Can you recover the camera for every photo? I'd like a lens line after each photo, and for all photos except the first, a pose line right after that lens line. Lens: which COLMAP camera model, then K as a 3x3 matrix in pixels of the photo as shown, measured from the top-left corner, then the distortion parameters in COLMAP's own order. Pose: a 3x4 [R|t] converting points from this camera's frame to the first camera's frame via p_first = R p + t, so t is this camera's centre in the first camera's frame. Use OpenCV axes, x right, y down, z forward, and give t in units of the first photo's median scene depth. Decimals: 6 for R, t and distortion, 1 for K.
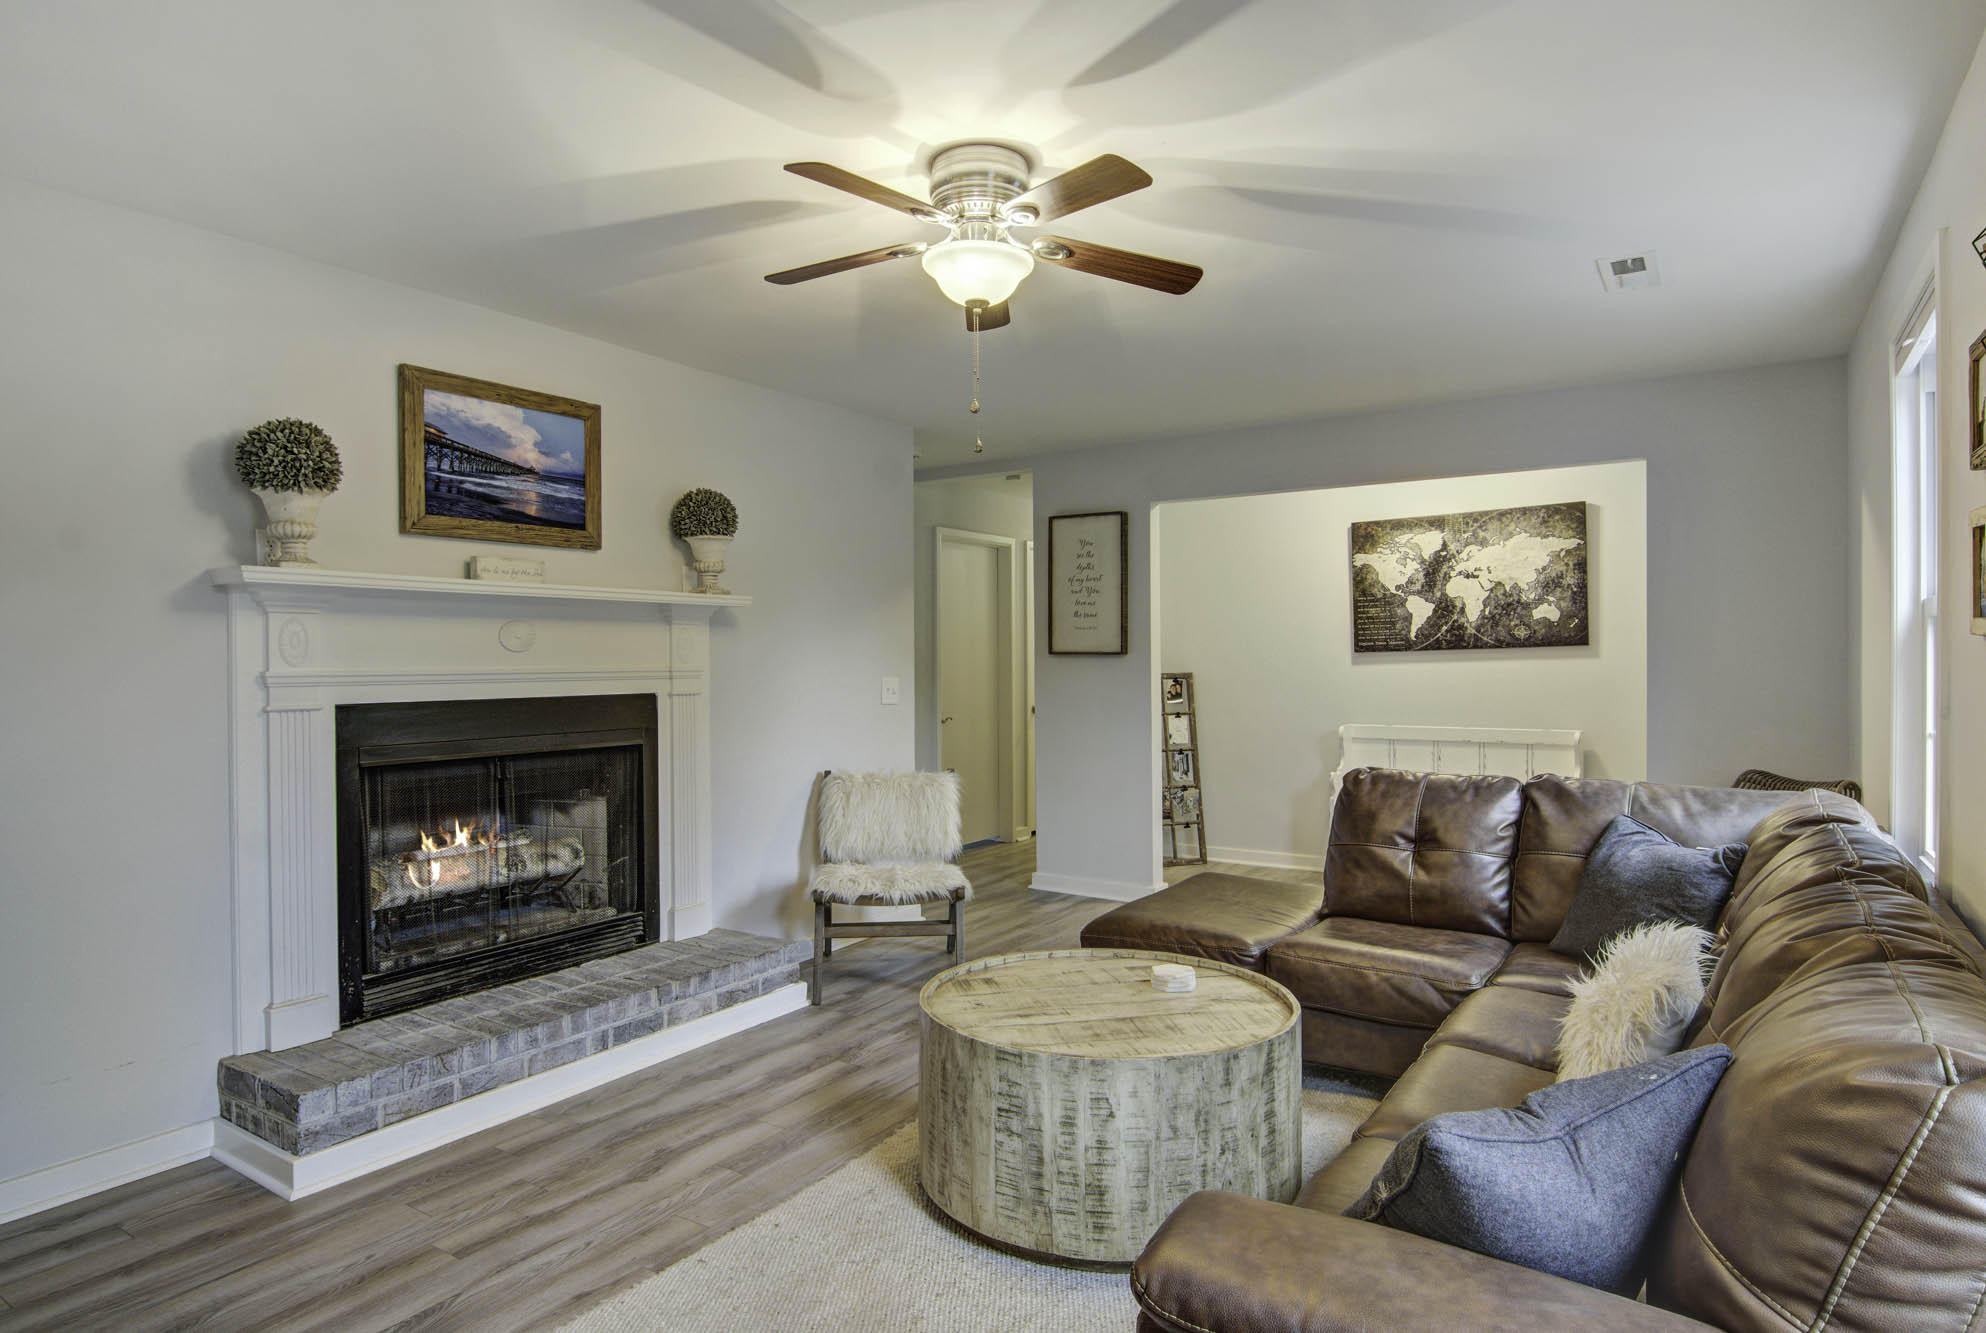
lens RADIAL K [[1151.2, 0, 993.0], [0, 1151.2, 666.5], [0, 0, 1]] dist [-0.006983, -0.002109]
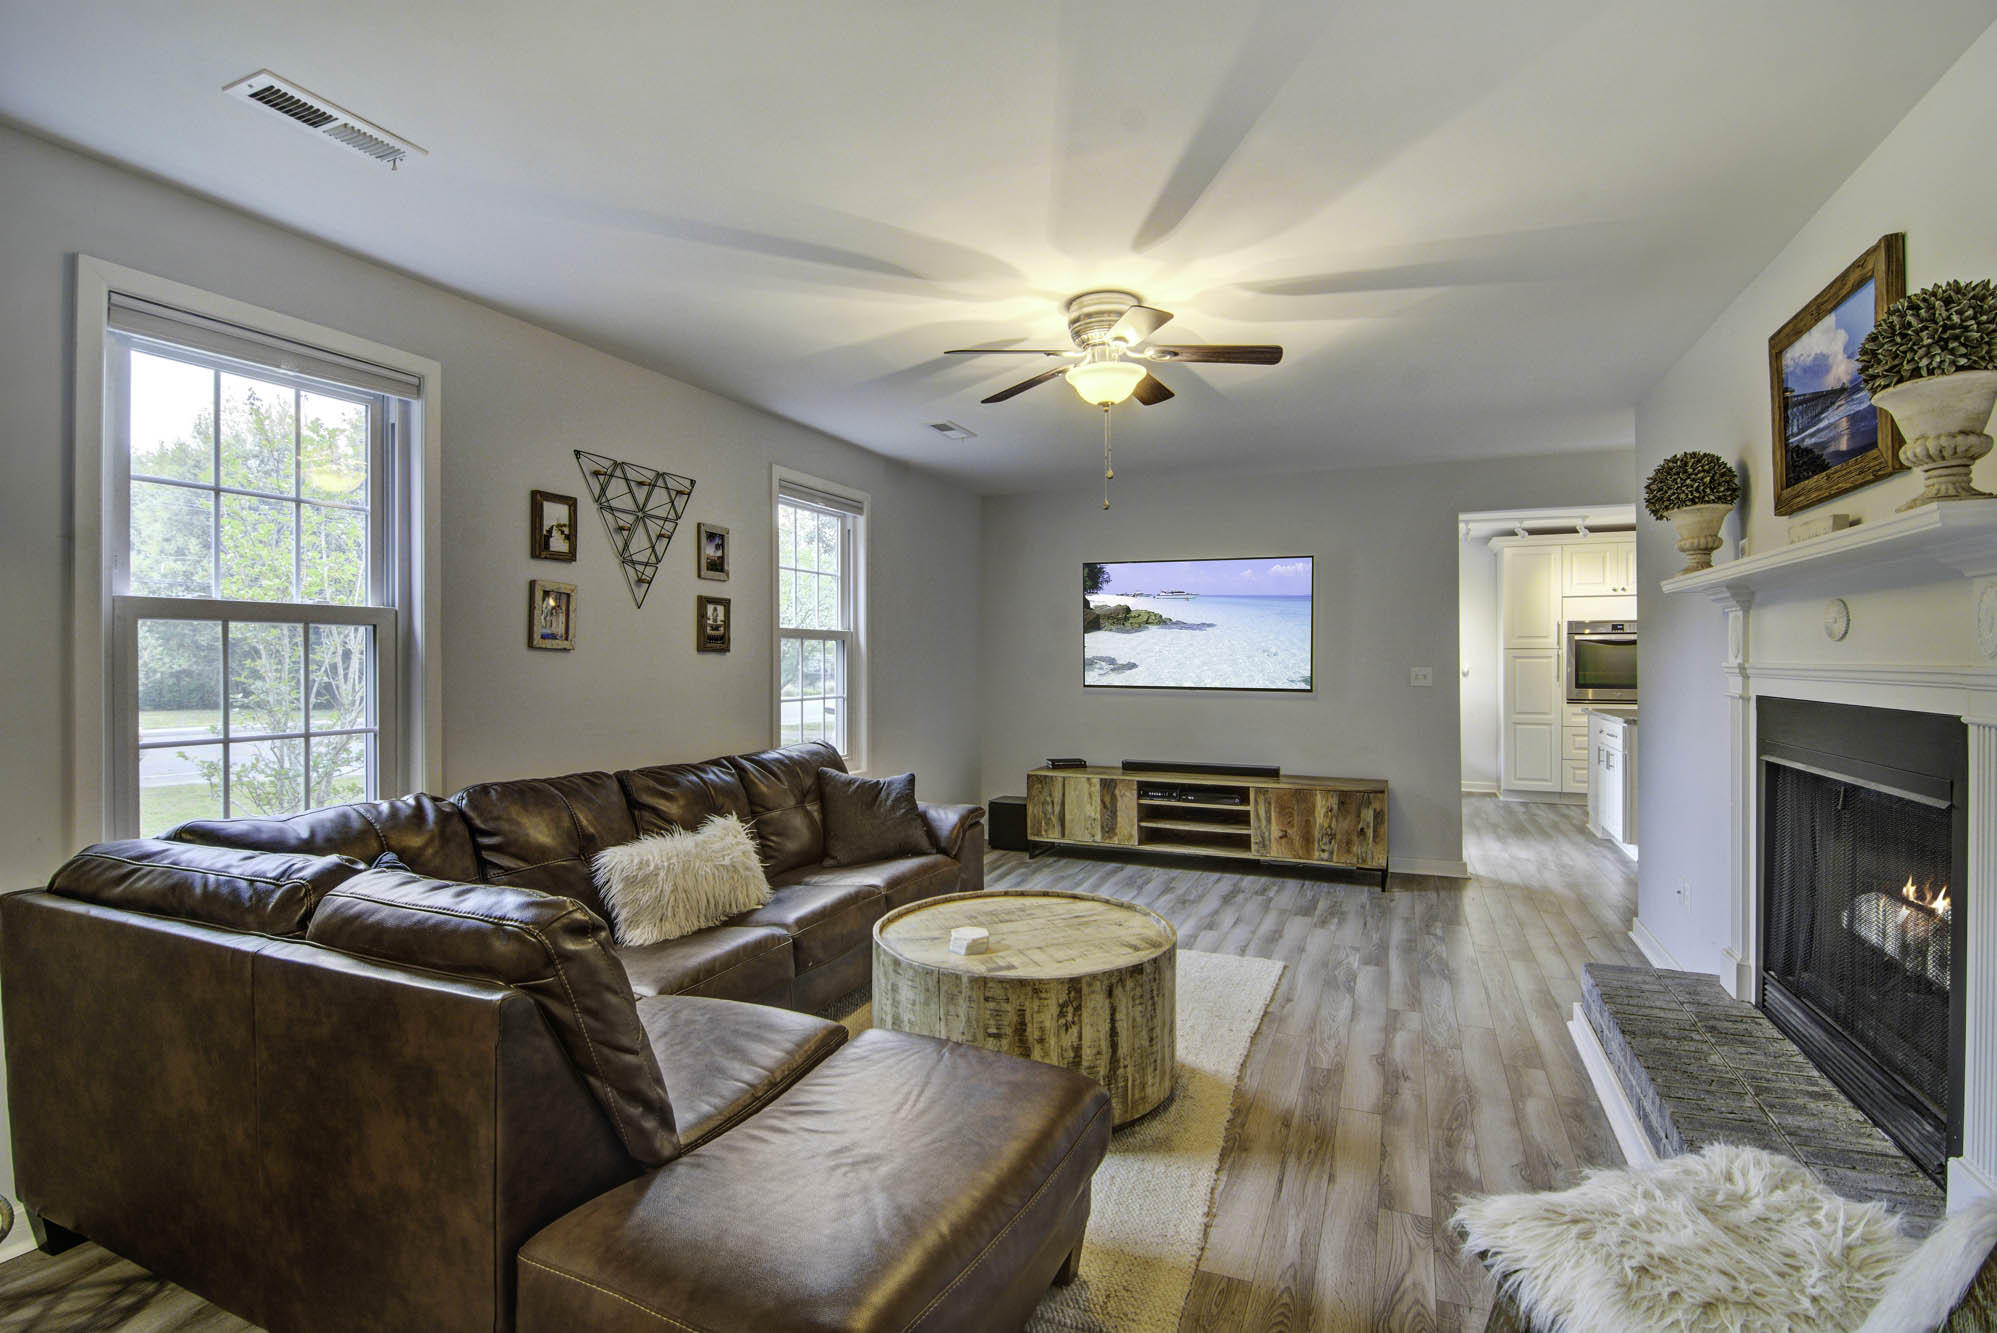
lens RADIAL K [[922.5, 0, 998.5], [0, 922.5, 666.5], [0, 0, 1]] dist [-0.001596, -0.000056]
pose [[-0.984985, 0.008324, -0.172438, 0.139060], [0.005906, 0.999877, 0.014532, -0.005741], [0.172538, 0.013295, -0.984913, 0.929834]]
